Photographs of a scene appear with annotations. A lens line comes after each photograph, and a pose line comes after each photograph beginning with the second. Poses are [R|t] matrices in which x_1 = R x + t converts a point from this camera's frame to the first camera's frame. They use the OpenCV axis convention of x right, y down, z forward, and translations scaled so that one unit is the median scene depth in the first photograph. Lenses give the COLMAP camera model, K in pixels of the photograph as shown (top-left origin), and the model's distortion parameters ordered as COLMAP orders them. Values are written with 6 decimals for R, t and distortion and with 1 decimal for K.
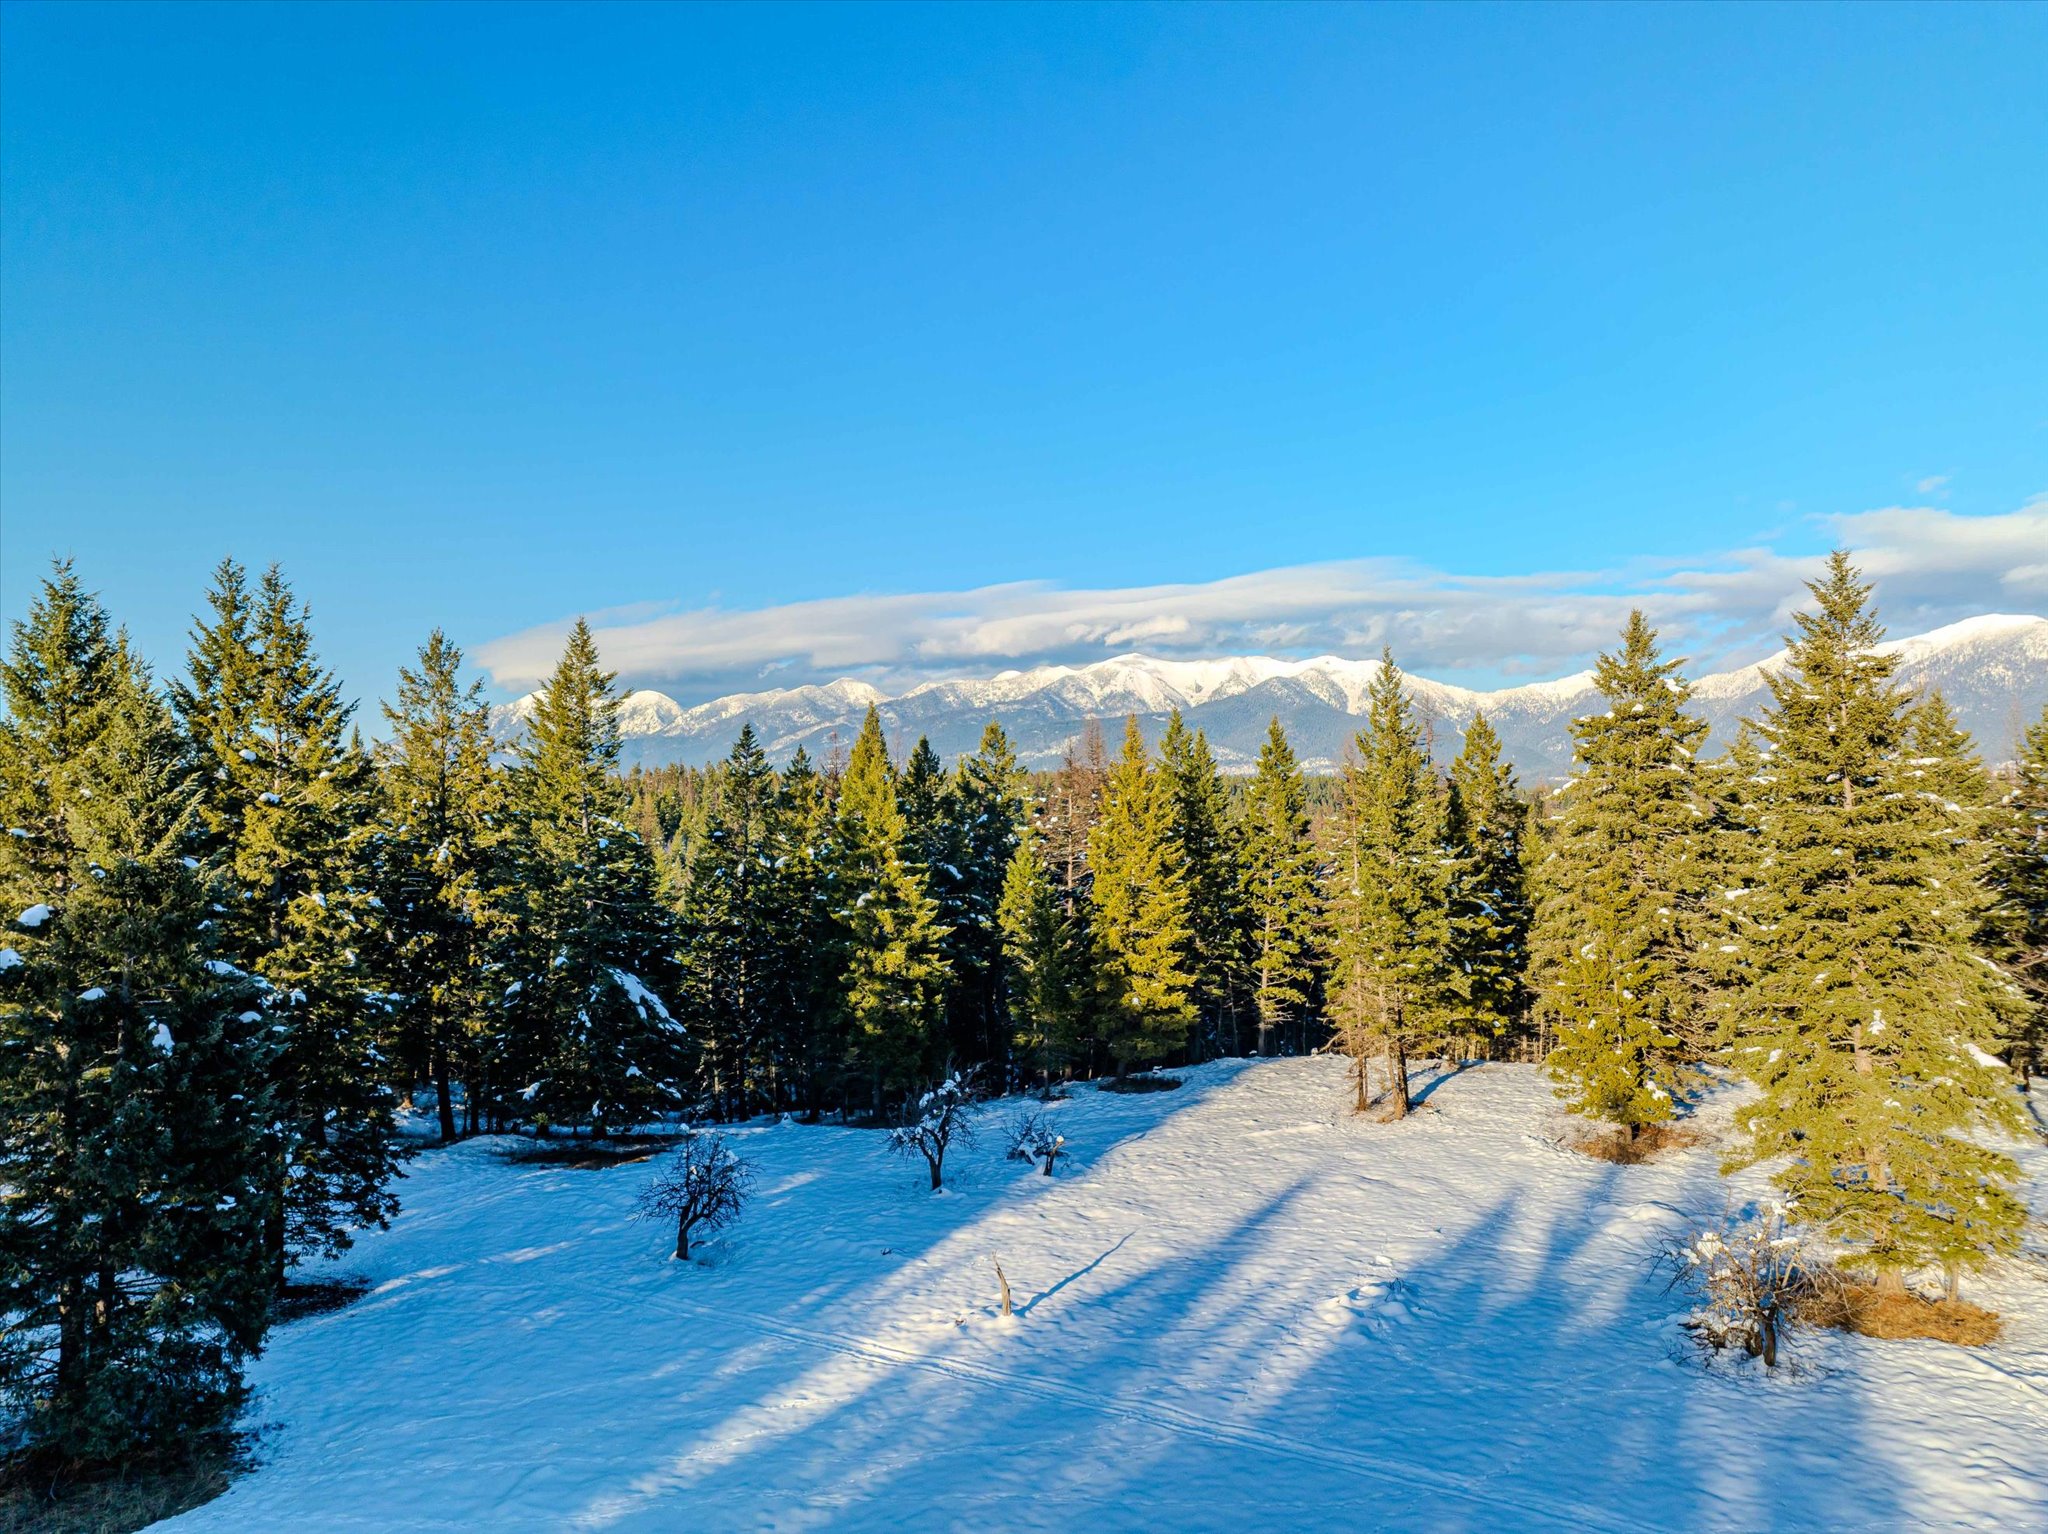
lens RADIAL K [[1448.9, 0, 1027.9], [0, 1448.9, 761.7], [0, 0, 1]] dist [-0.032349, 0.005045]
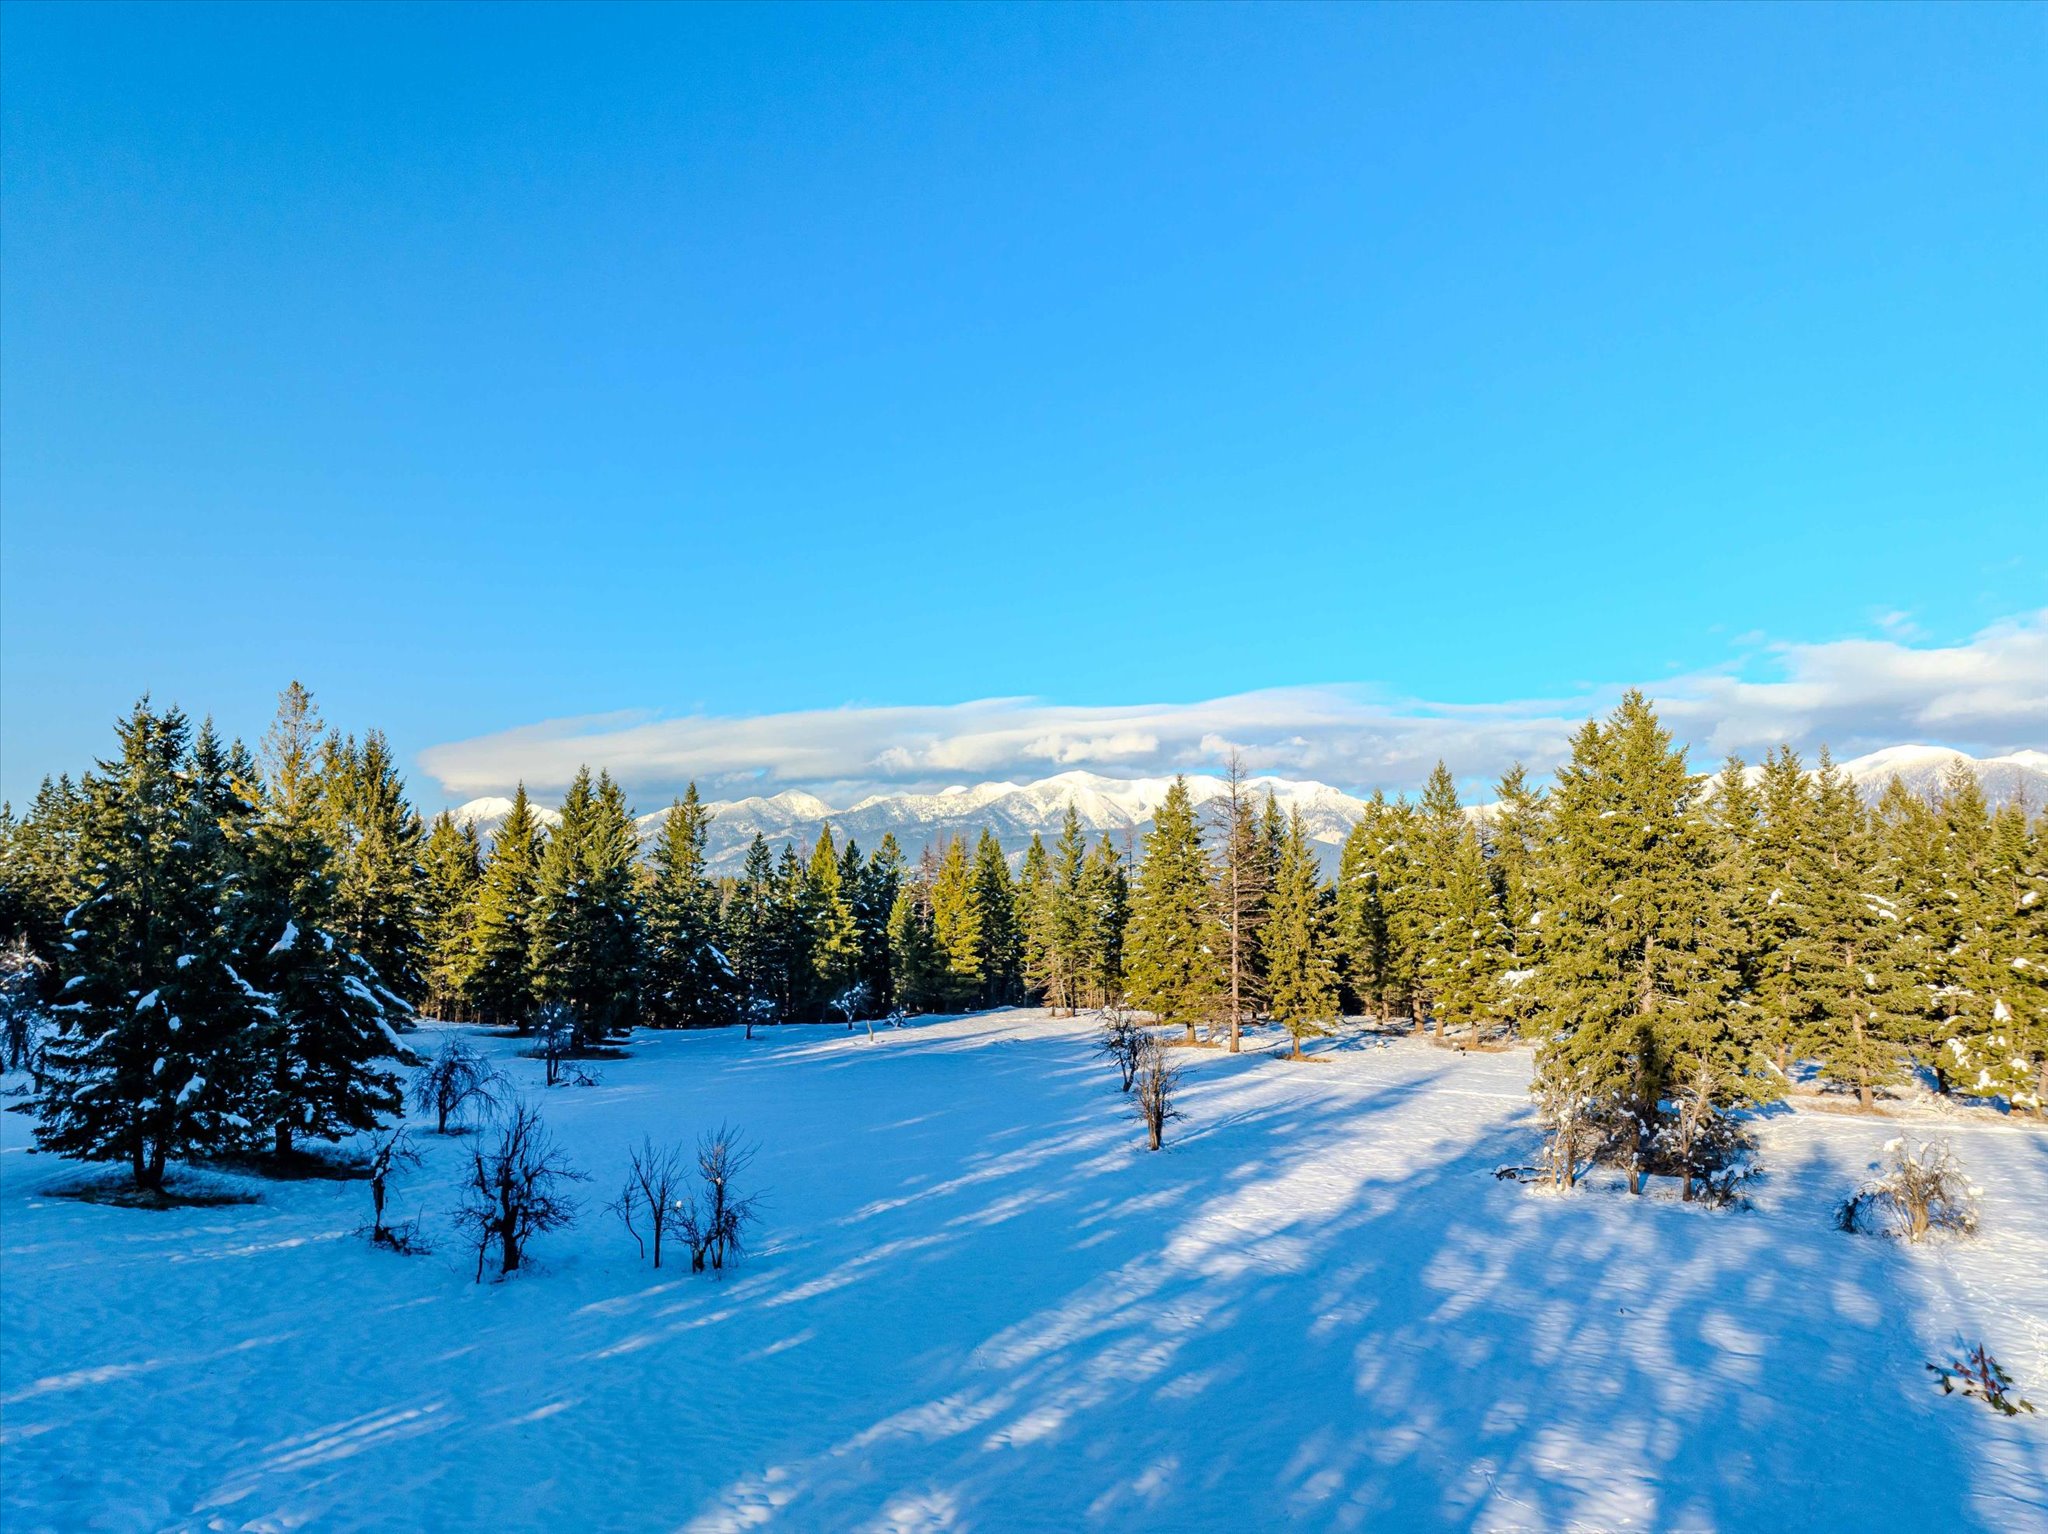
lens RADIAL K [[1448.9, 0, 1032.8], [0, 1448.9, 767.3], [0, 0, 1]] dist [-0.032349, 0.005045]
pose [[0.999086, 0.015895, 0.039676, 0.100523], [-0.012843, 0.997022, -0.076035, 0.034198], [-0.040767, 0.075456, 0.996315, -1.052660]]
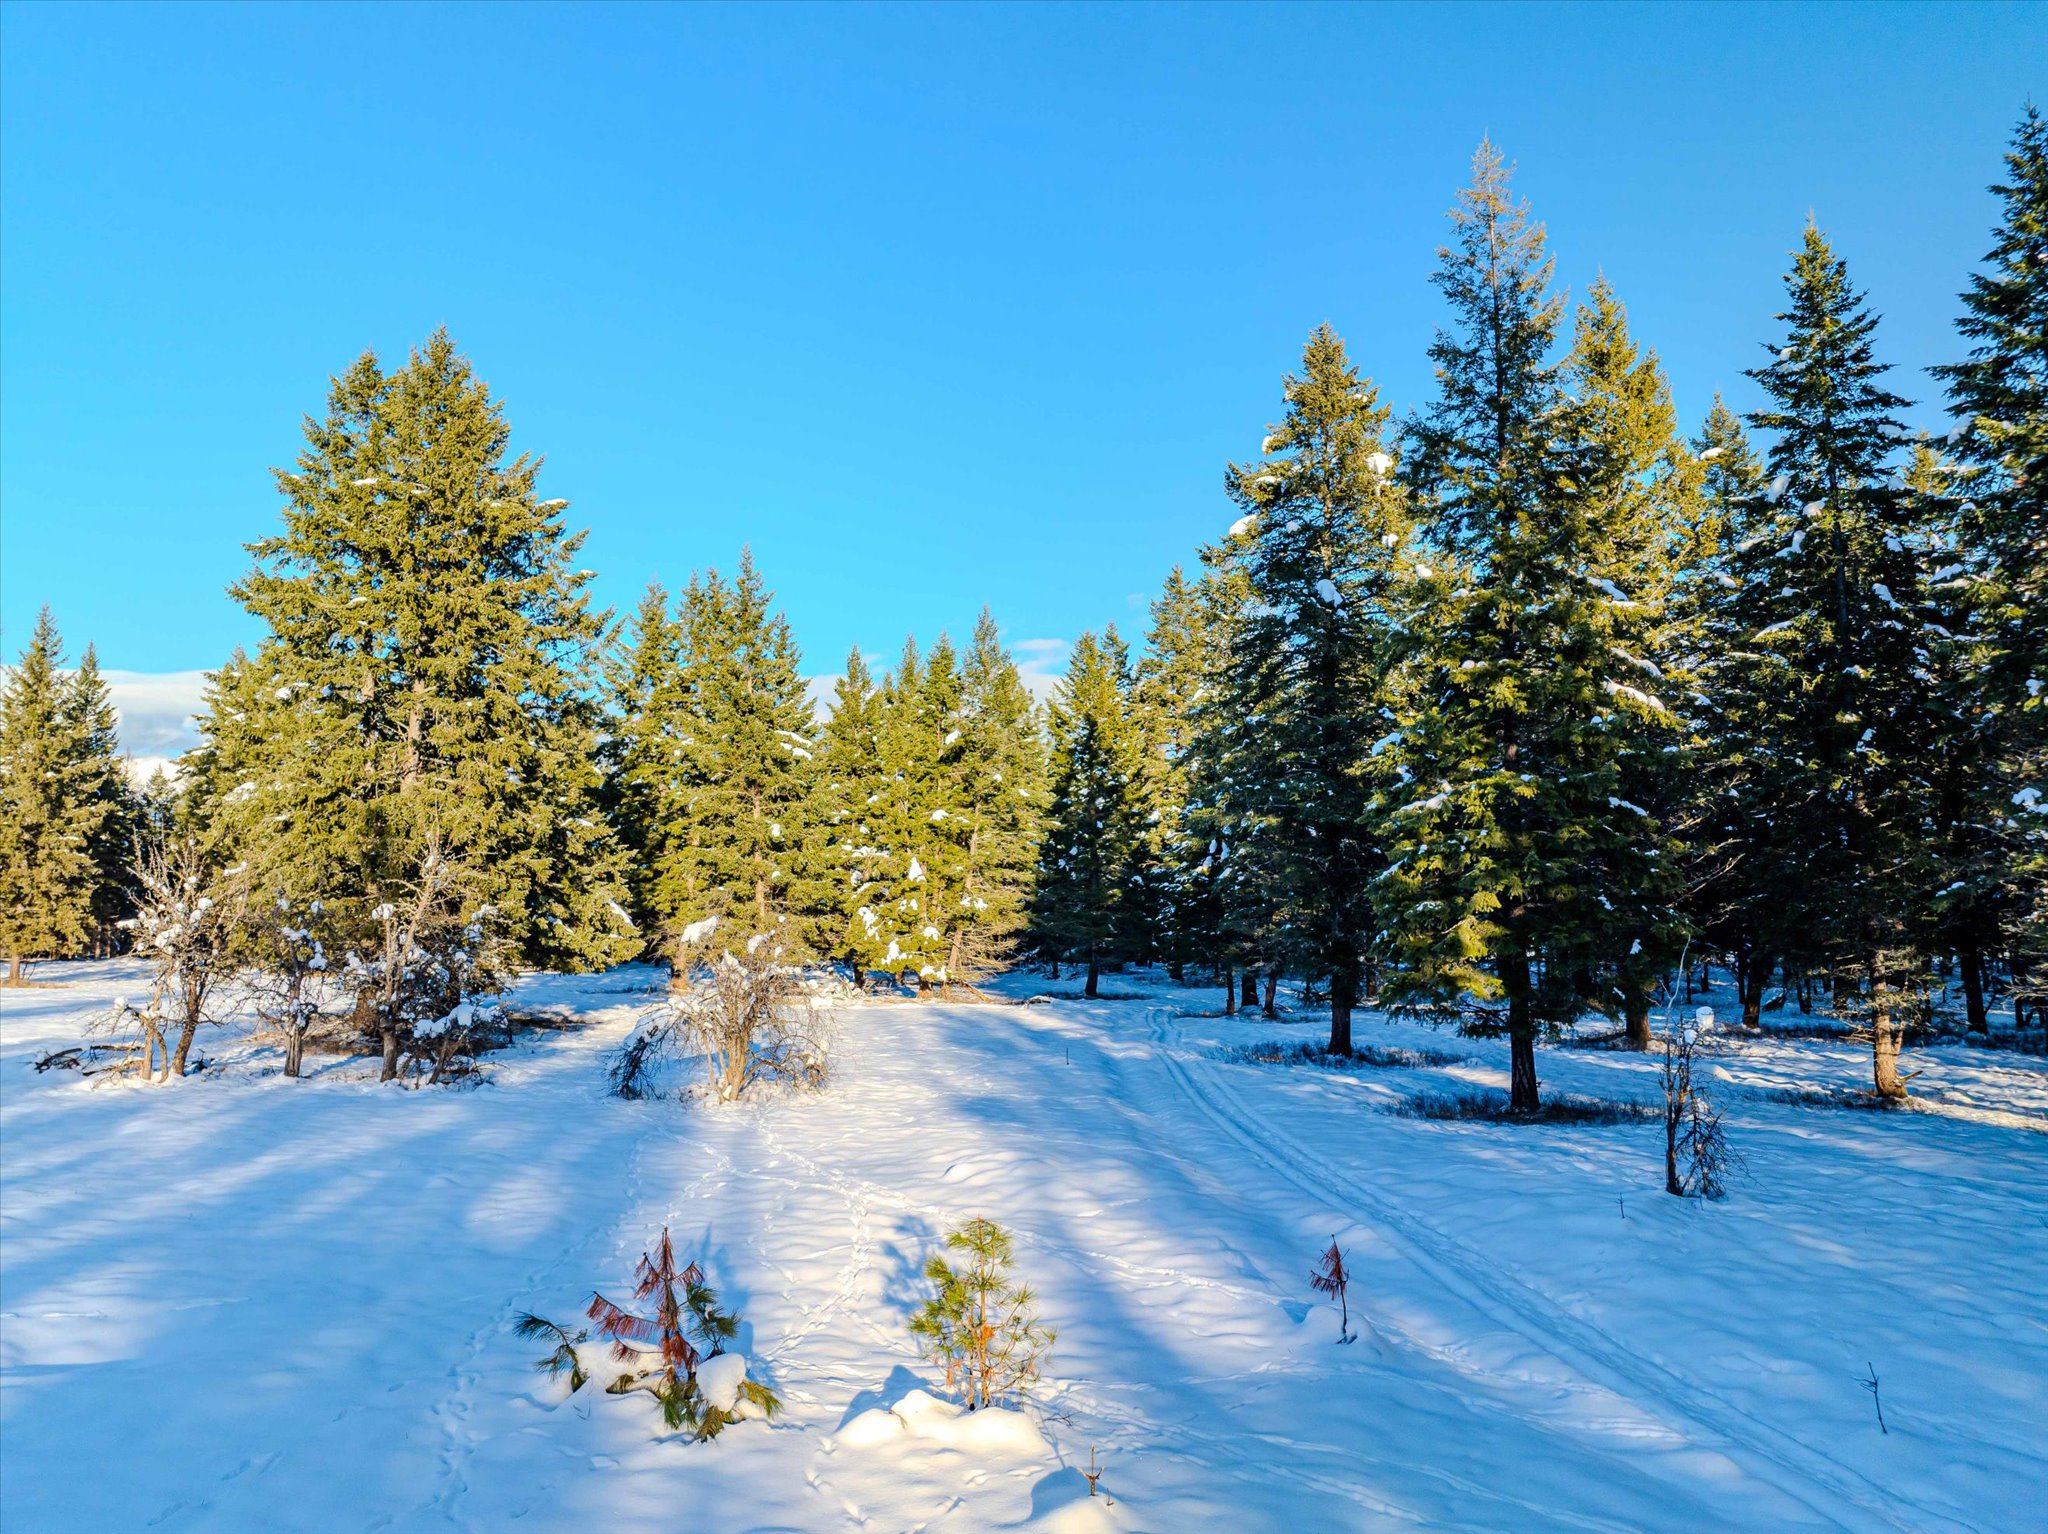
lens RADIAL K [[1448.9, 0, 1022.5], [0, 1448.9, 761.6], [0, 0, 1]] dist [-0.032349, 0.005045]
pose [[0.775593, 0.078475, 0.626337, 0.345003], [-0.023175, 0.995113, -0.095982, 0.139870], [-0.630808, 0.059927, 0.773621, -0.754667]]
